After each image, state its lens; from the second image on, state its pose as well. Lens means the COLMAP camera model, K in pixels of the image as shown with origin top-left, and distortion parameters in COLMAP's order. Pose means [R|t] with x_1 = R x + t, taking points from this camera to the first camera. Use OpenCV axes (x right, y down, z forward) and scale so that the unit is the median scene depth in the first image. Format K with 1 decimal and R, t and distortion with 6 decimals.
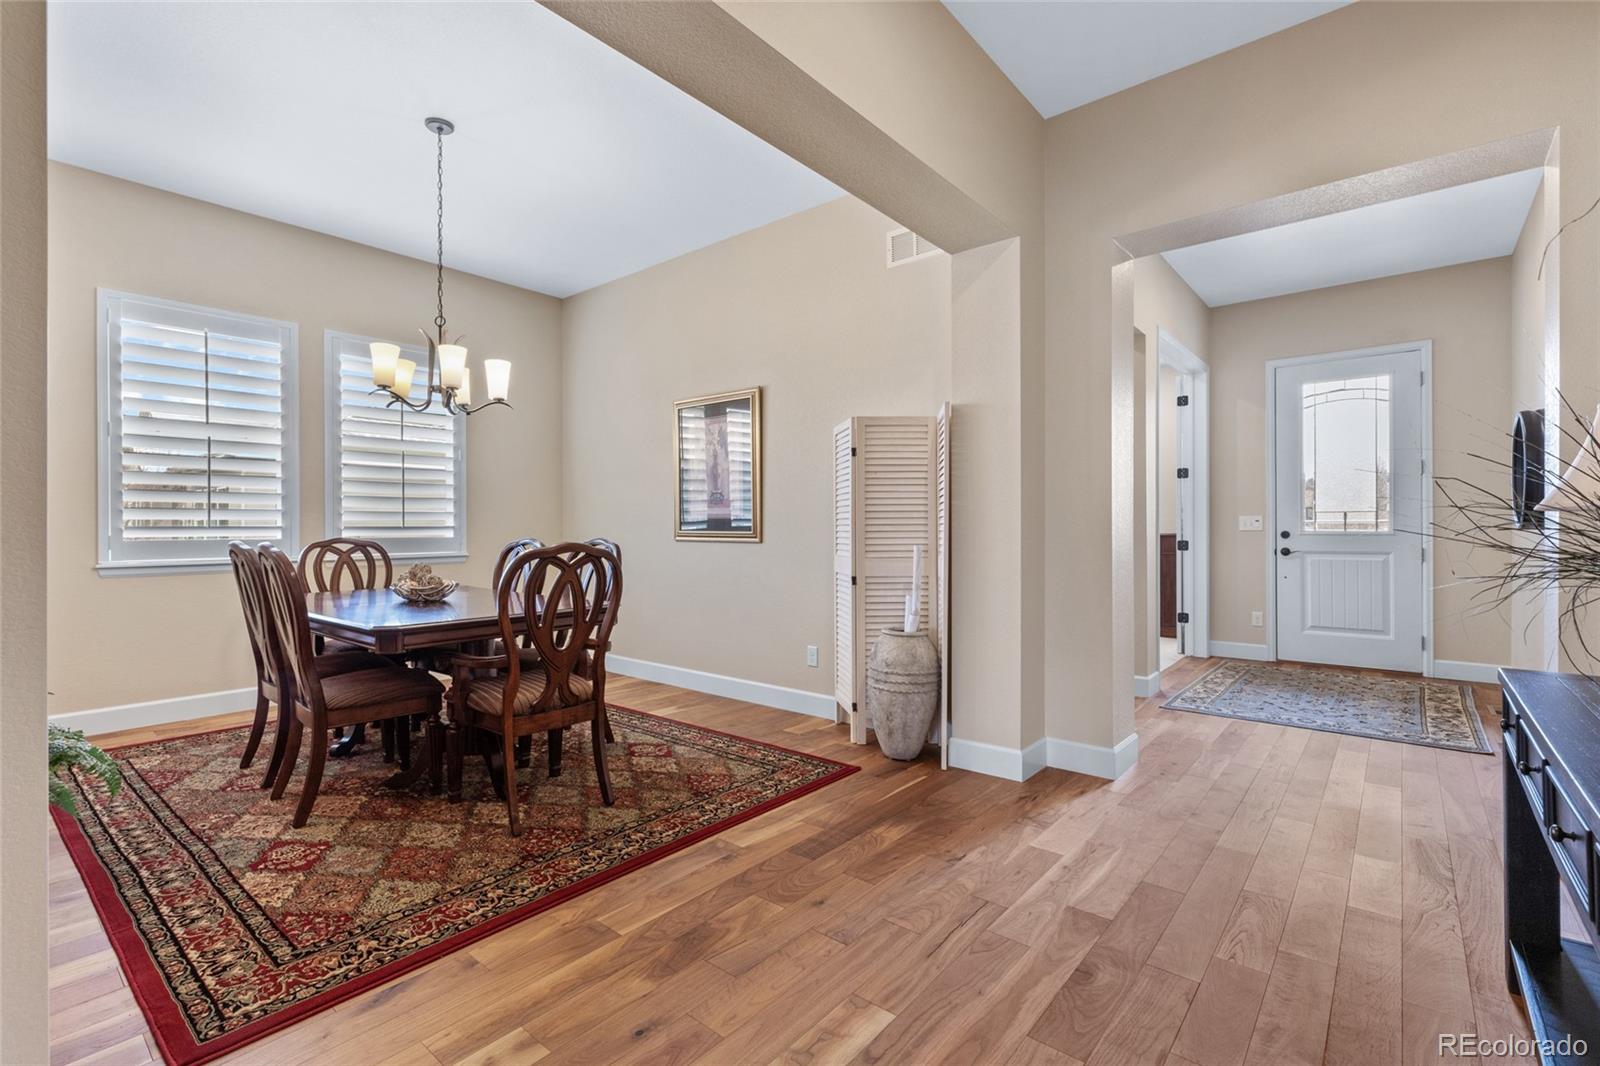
lens RADIAL K [[729.1, 0, 800.3], [0, 729.1, 527.8], [0, 0, 1]] dist [0.002907, -0.001300]
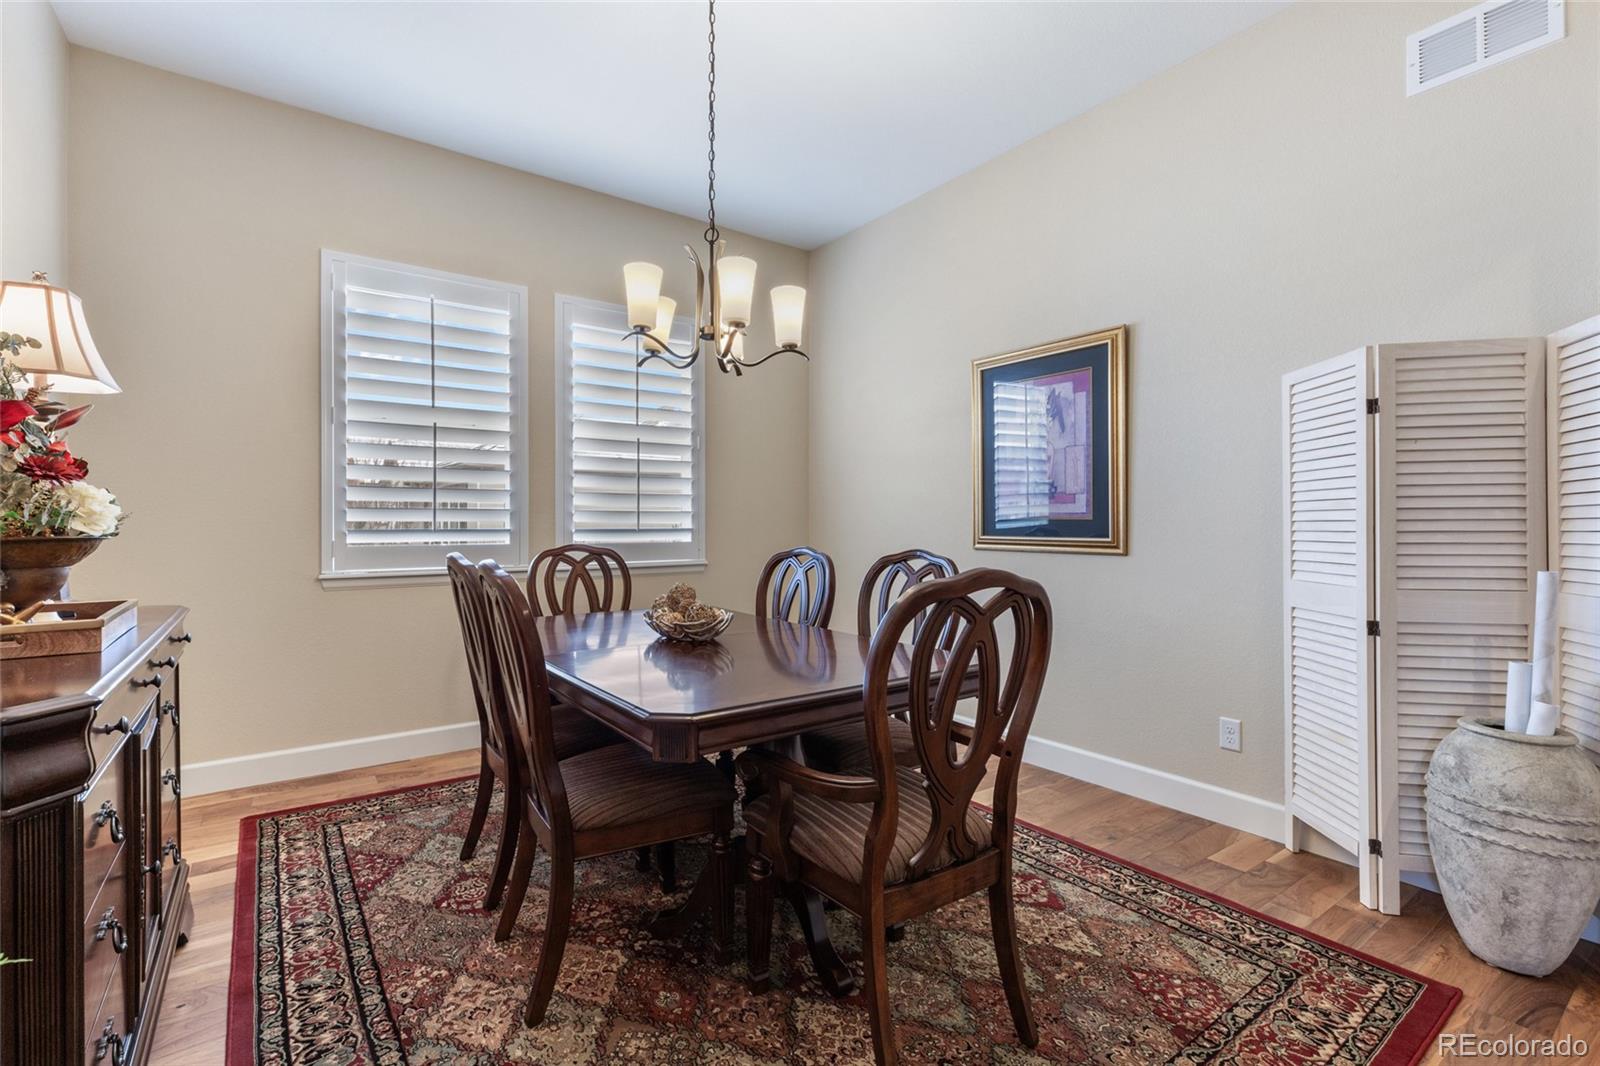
lens RADIAL K [[729.1, 0, 792.6], [0, 729.1, 525.1], [0, 0, 1]] dist [0.002907, -0.001300]
pose [[0.969516, 0.001727, -0.245021, -0.244628], [-0.001739, 0.999998, 0.000166, -0.009359], [0.245021, 0.000265, 0.969518, 0.343328]]
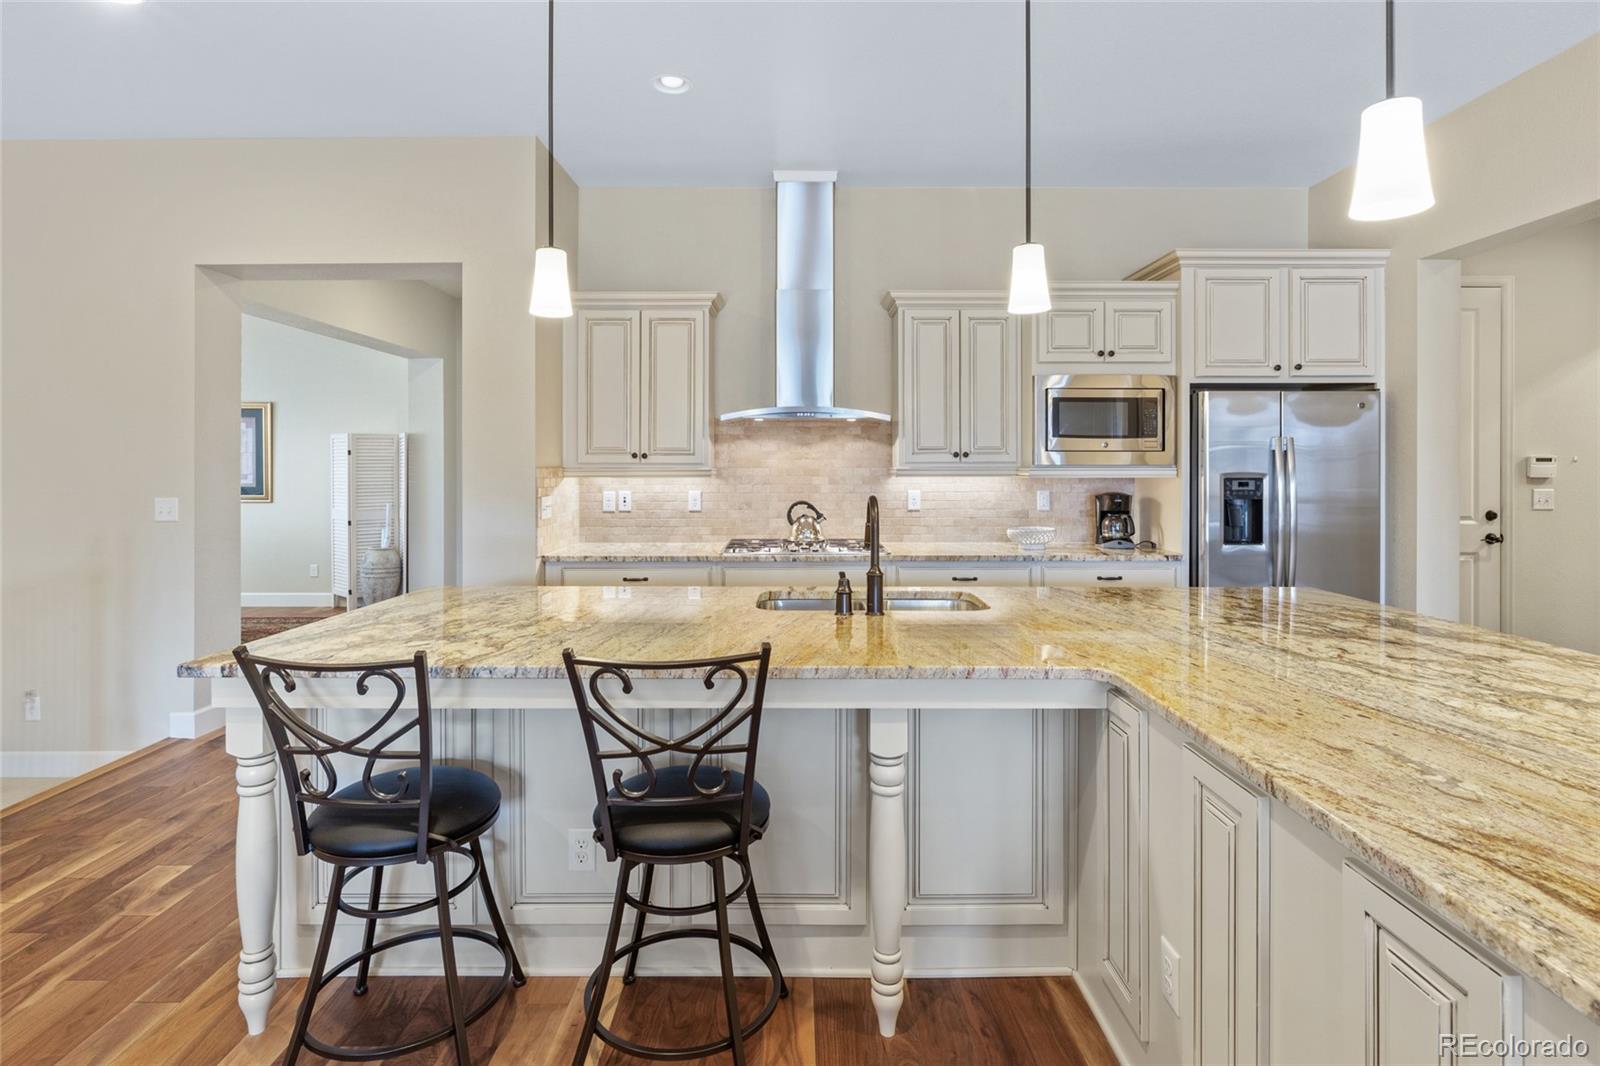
lens RADIAL K [[789.9, 0, 804.6], [0, 789.9, 465.1], [0, 0, 1]] dist [-0.000582, 0.000177]
pose [[0.772953, -0.000321, 0.634464, -0.316039], [0.001890, 0.999997, -0.001796, -0.070078], [-0.634461, 0.002587, 0.772951, -1.319773]]
